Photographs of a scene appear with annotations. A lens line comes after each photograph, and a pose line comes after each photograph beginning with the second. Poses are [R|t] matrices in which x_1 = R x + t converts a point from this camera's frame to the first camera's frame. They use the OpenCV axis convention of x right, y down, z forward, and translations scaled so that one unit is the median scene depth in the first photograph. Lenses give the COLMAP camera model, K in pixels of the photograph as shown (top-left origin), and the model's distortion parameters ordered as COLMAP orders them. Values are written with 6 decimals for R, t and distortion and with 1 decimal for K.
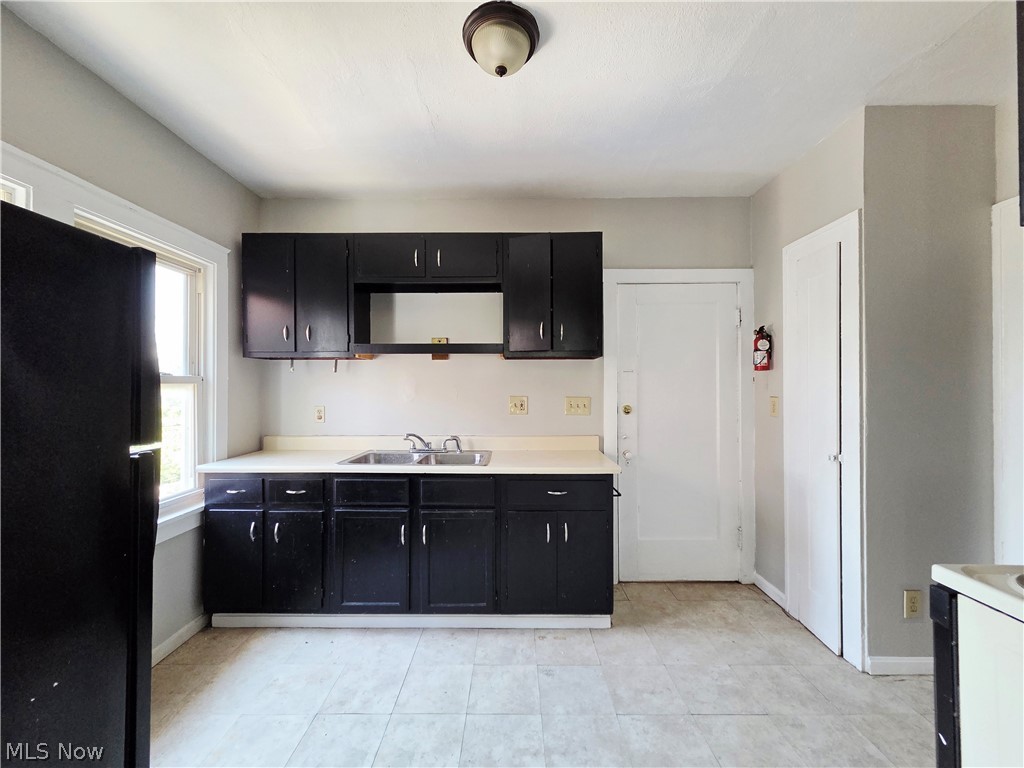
lens RADIAL K [[416.2, 0, 511.1], [0, 416.2, 385.6], [0, 0, 1]] dist [-0.002786, 0.000942]
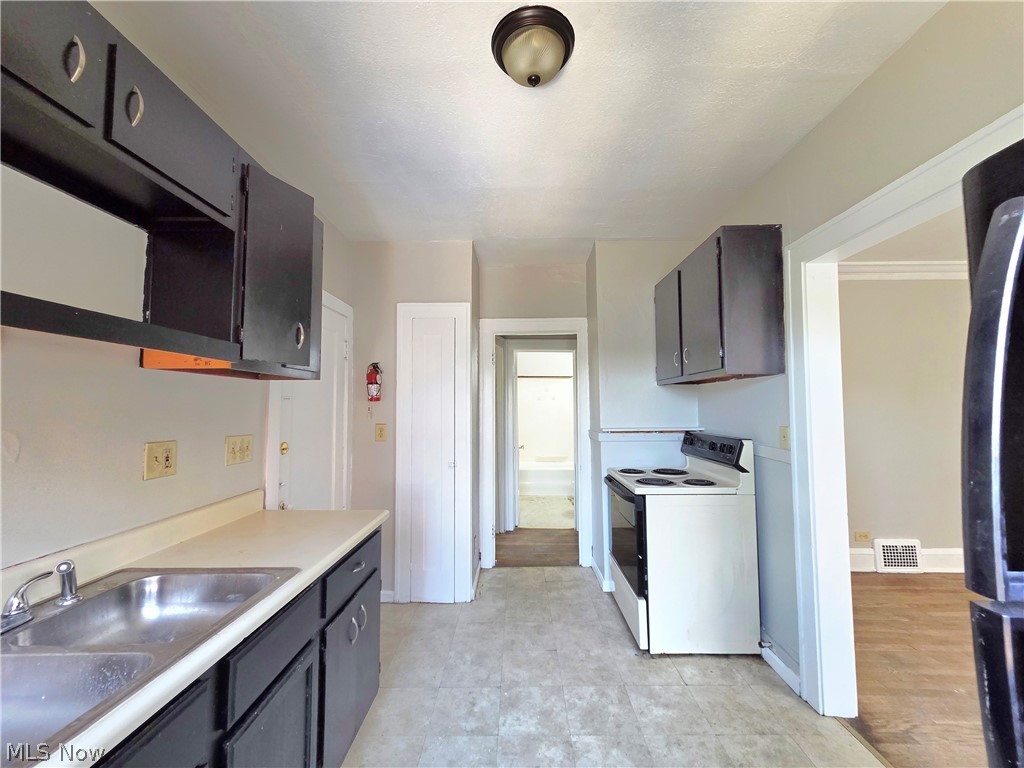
lens RADIAL K [[416.2, 0, 510.9], [0, 416.2, 381.7], [0, 0, 1]] dist [-0.002786, 0.000942]
pose [[0.008941, 0.065066, 0.997841, -0.657340], [0.007788, 0.997846, -0.065136, -0.014609], [-0.999930, 0.008354, 0.008415, 0.749830]]
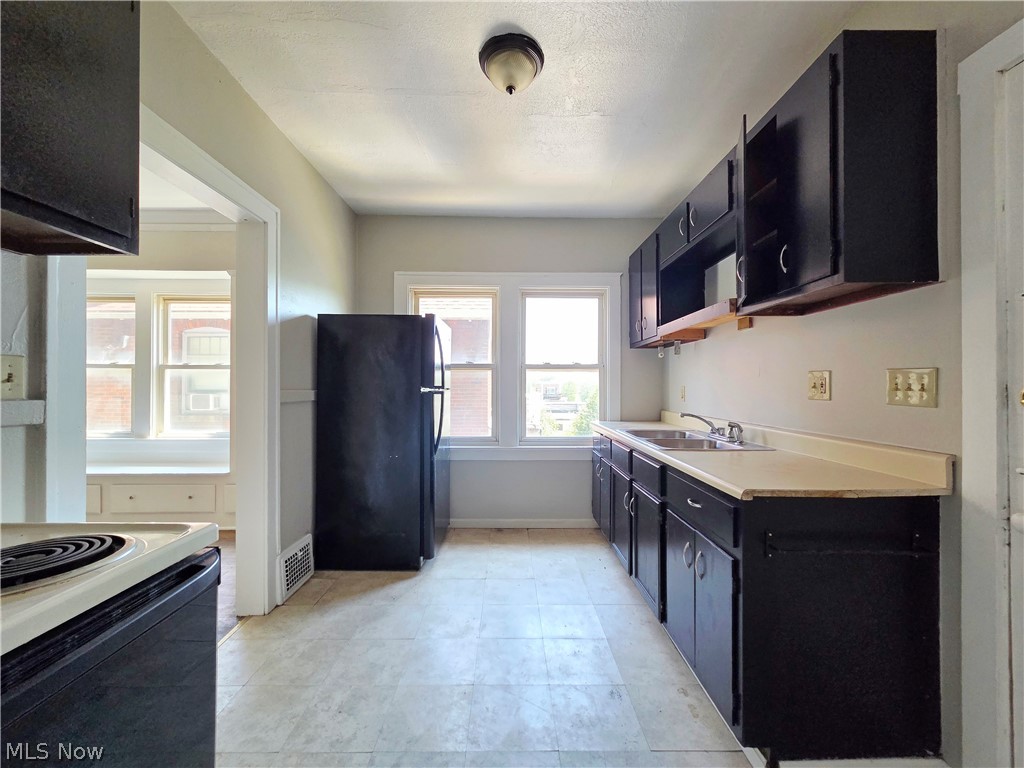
lens RADIAL K [[416.2, 0, 512.4], [0, 416.2, 384.2], [0, 0, 1]] dist [-0.002786, 0.000942]
pose [[0.015937, -0.003317, -0.999867, 0.839307], [-0.002987, 0.999990, -0.003365, 0.064434], [0.999869, 0.003040, 0.015927, 0.706795]]
